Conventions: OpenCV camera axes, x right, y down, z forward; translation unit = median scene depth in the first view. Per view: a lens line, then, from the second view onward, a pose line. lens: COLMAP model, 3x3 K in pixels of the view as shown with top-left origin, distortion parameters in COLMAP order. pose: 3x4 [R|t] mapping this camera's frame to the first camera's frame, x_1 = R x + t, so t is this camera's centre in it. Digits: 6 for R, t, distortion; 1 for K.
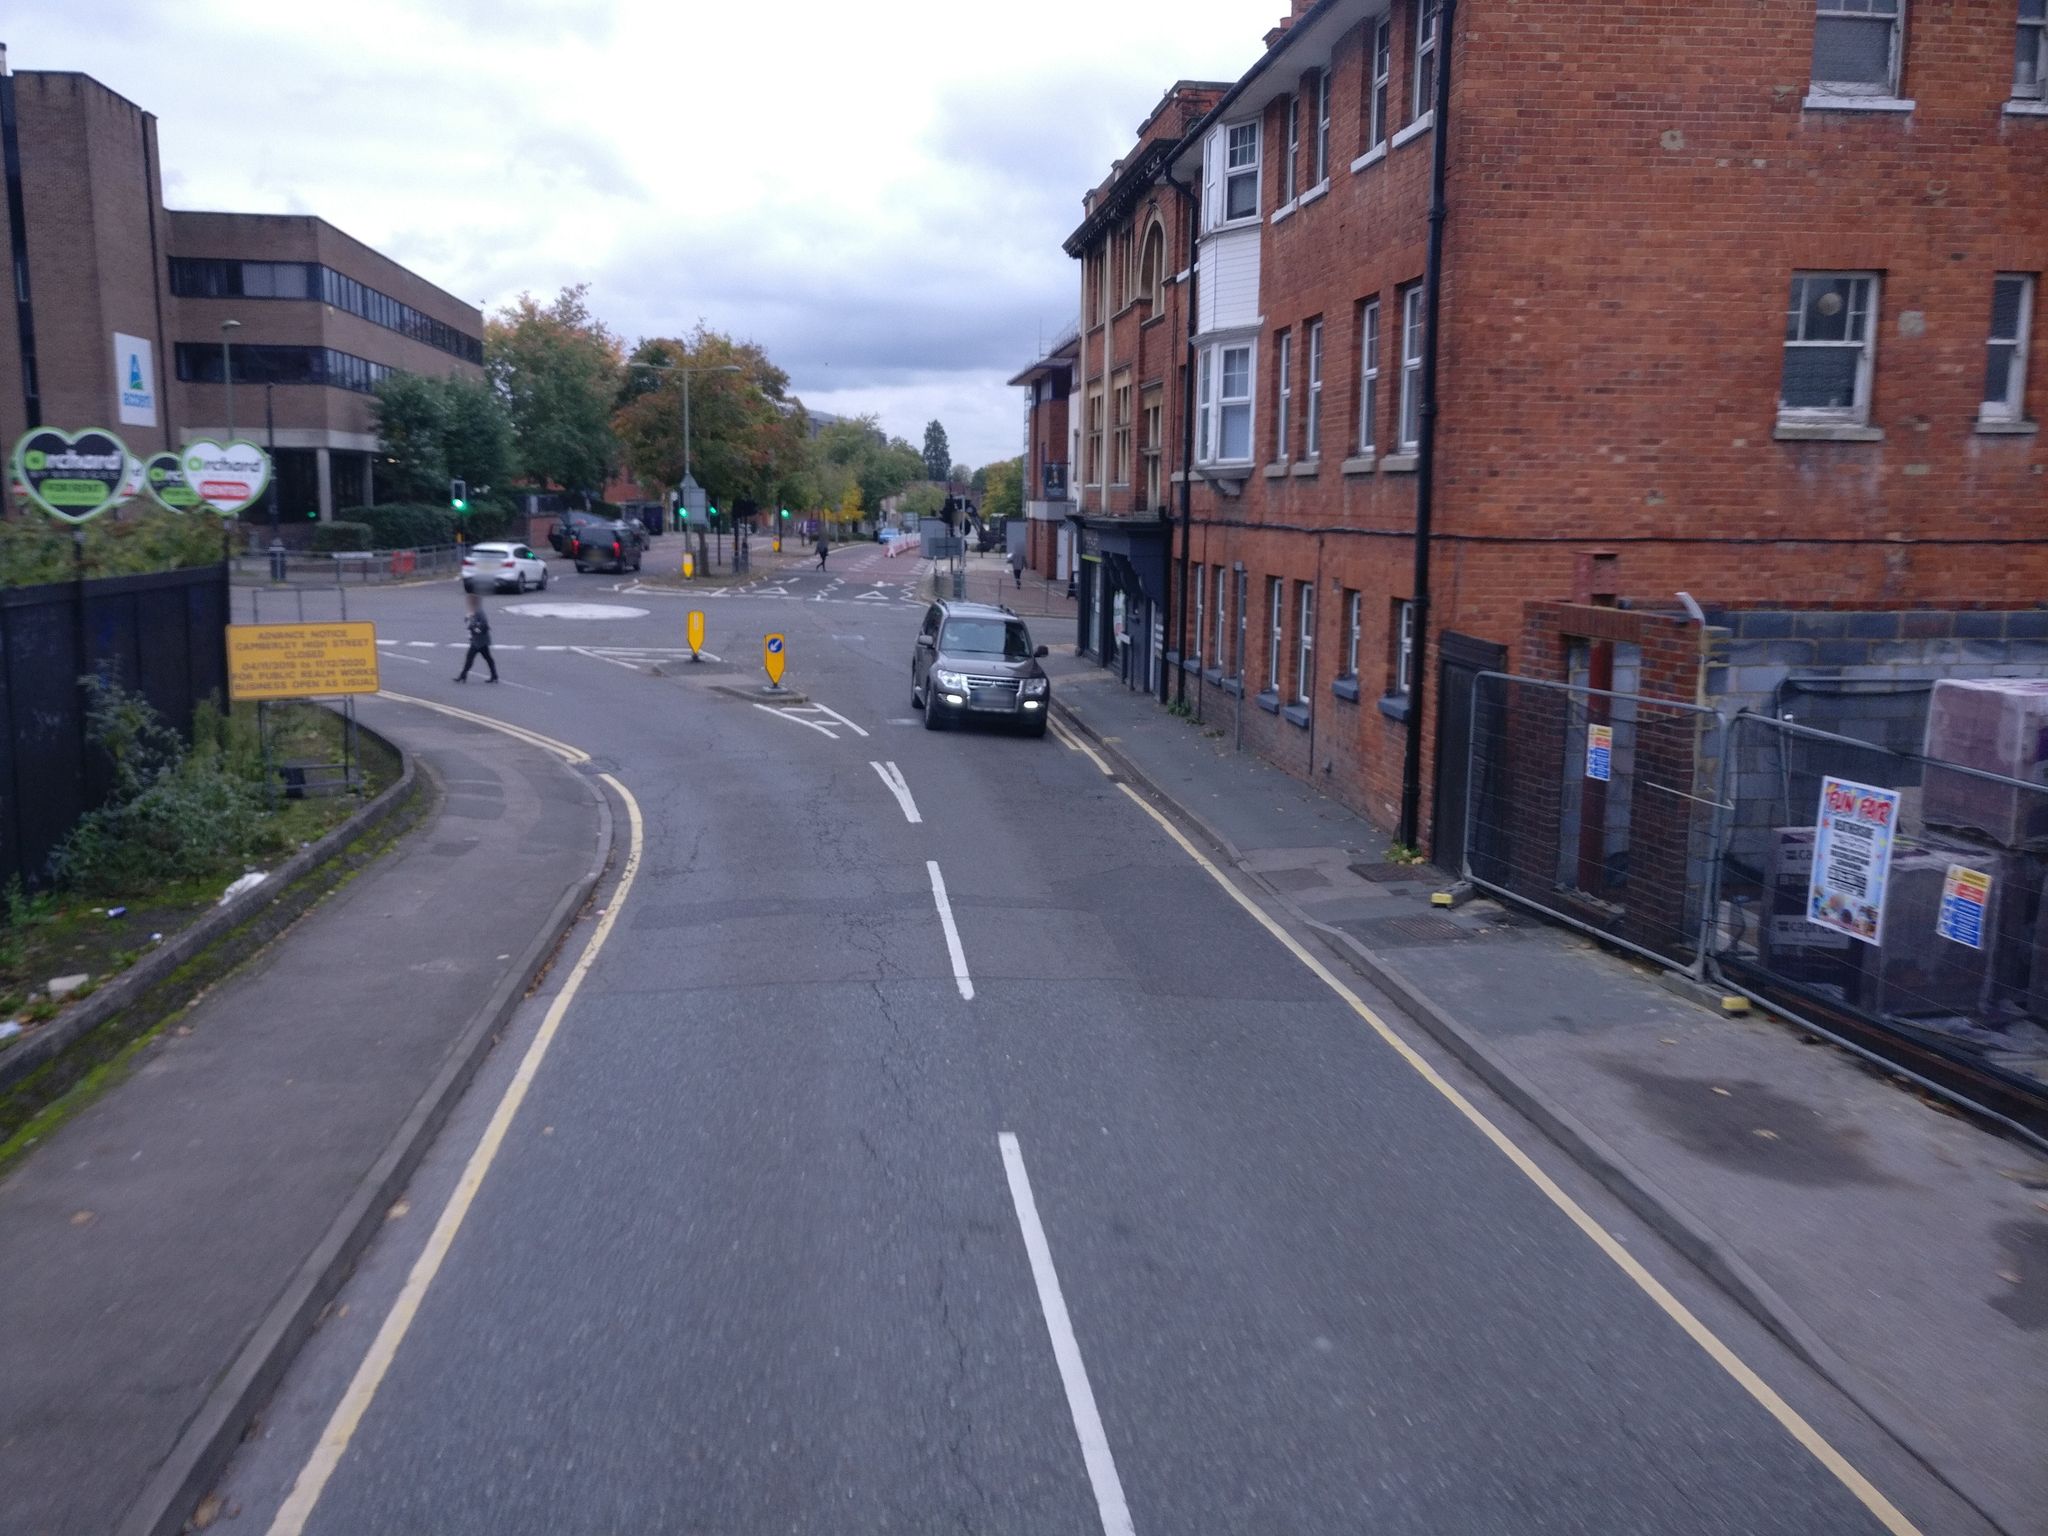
lens RADIAL K [[1702.1, 0, 1024.0], [0, 1702.1, 768.0], [0, 0, 1]] dist [0.003256, -0.000973]
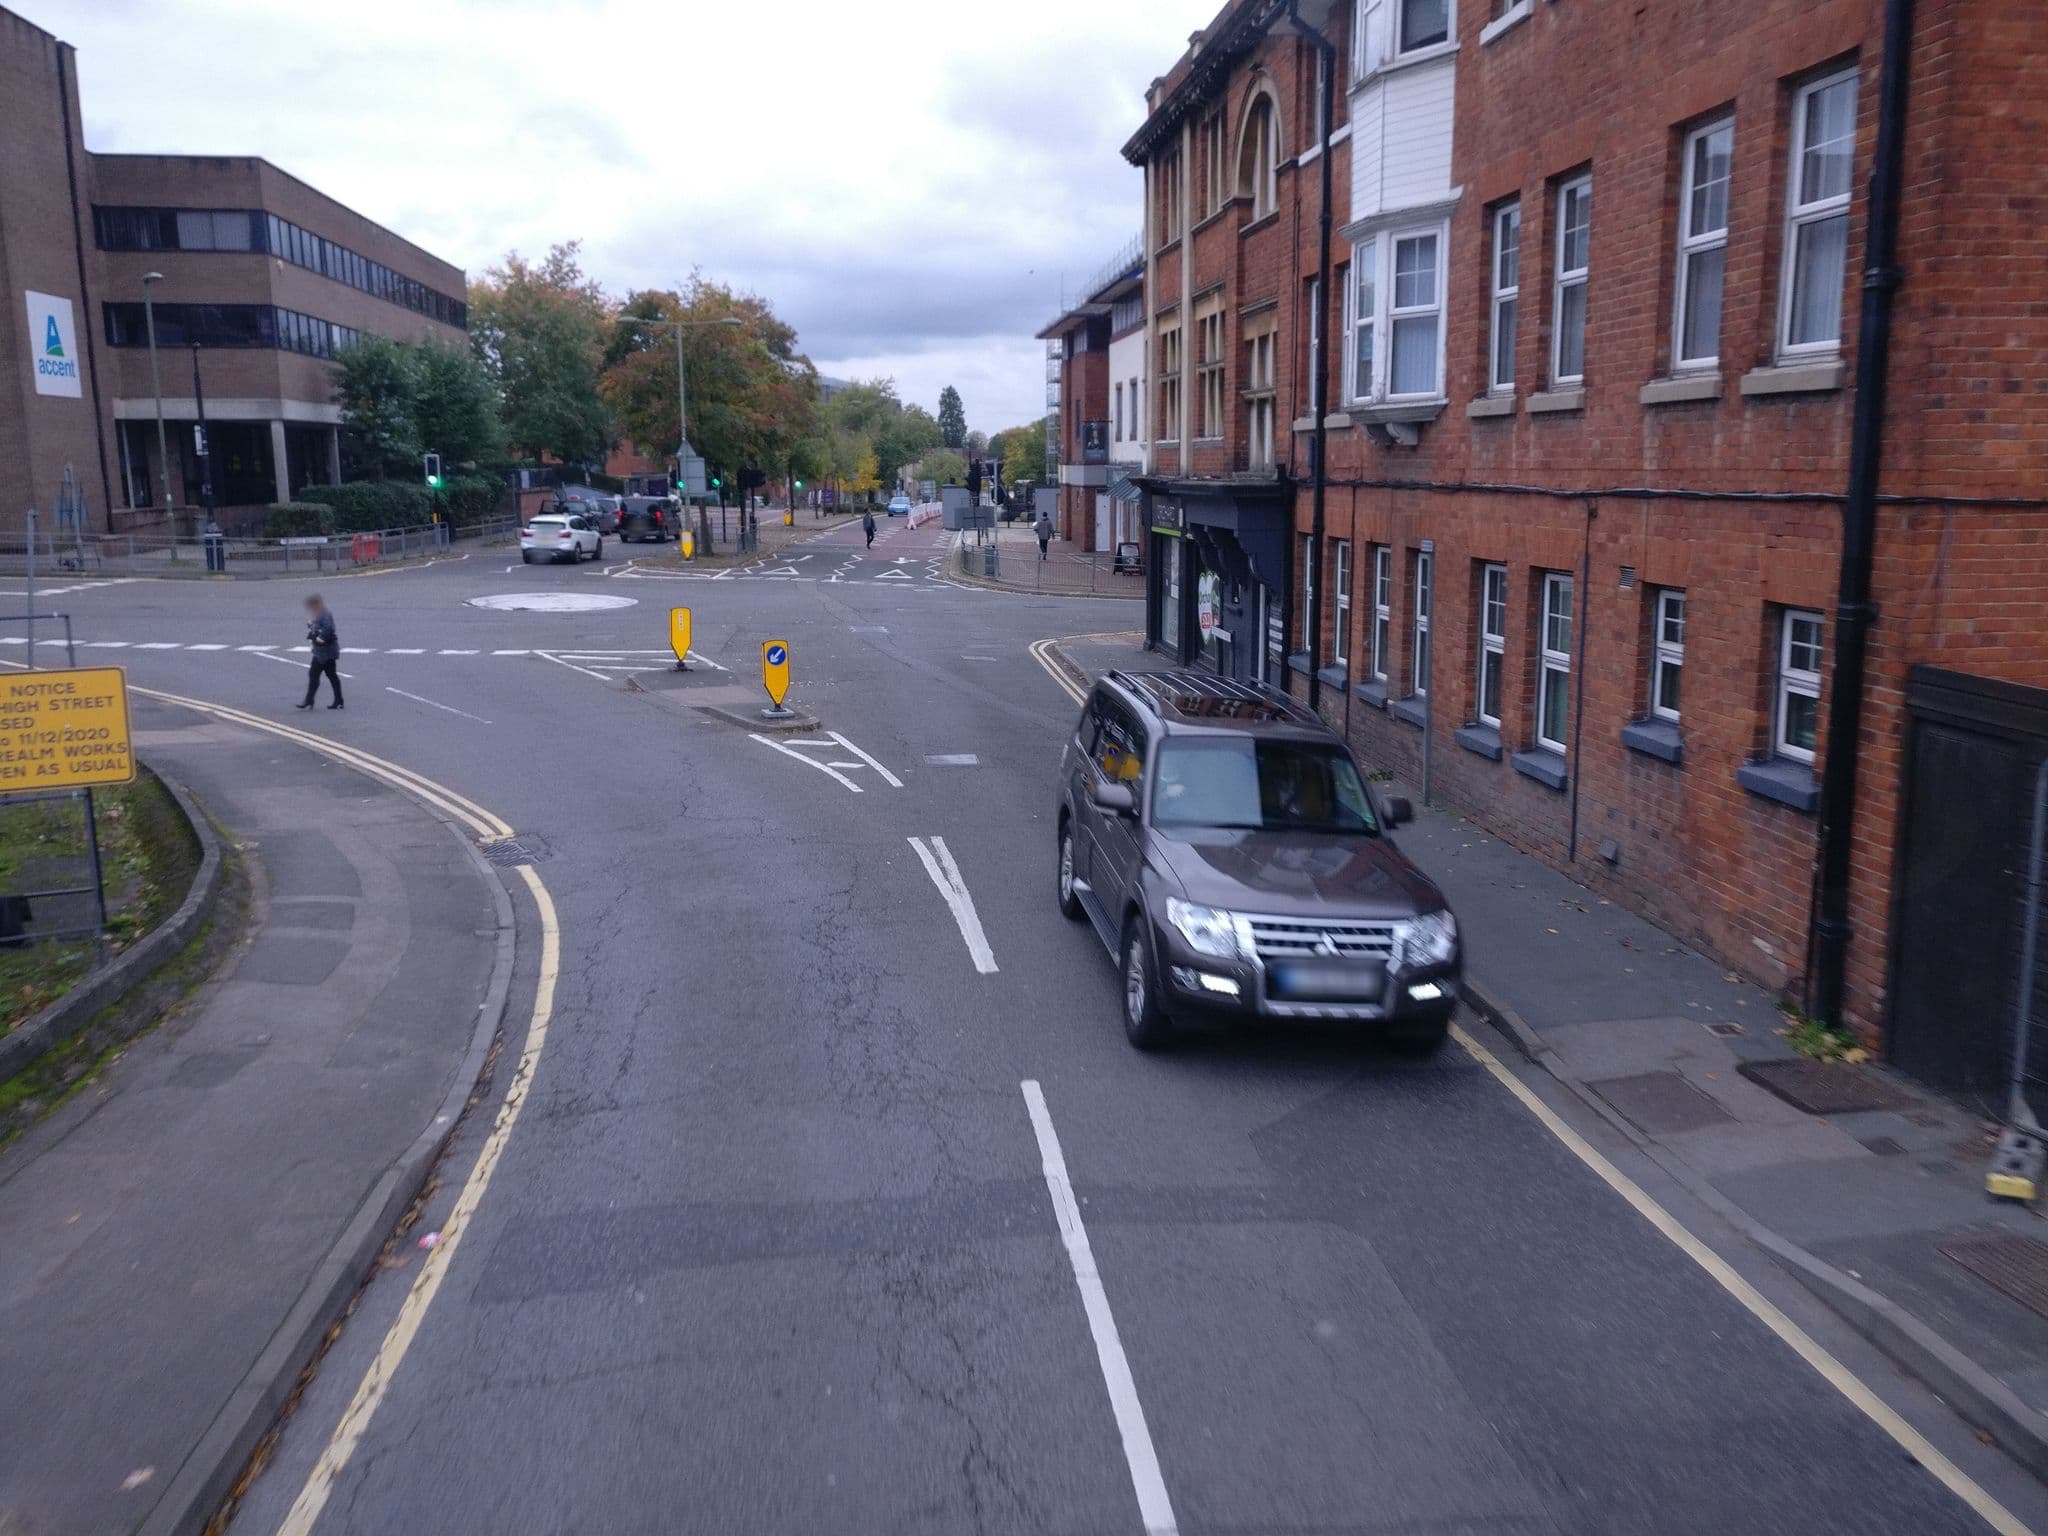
lens RADIAL K [[1519.0, 0, 1015.4], [0, 1519.0, 734.5], [0, 0, 1]] dist [-0.016825, 0.053871]
pose [[0.999829, -0.017784, -0.005058, -0.024854], [0.017869, 0.999688, 0.017453, -0.032547], [0.004746, -0.017540, 0.999835, 0.220516]]
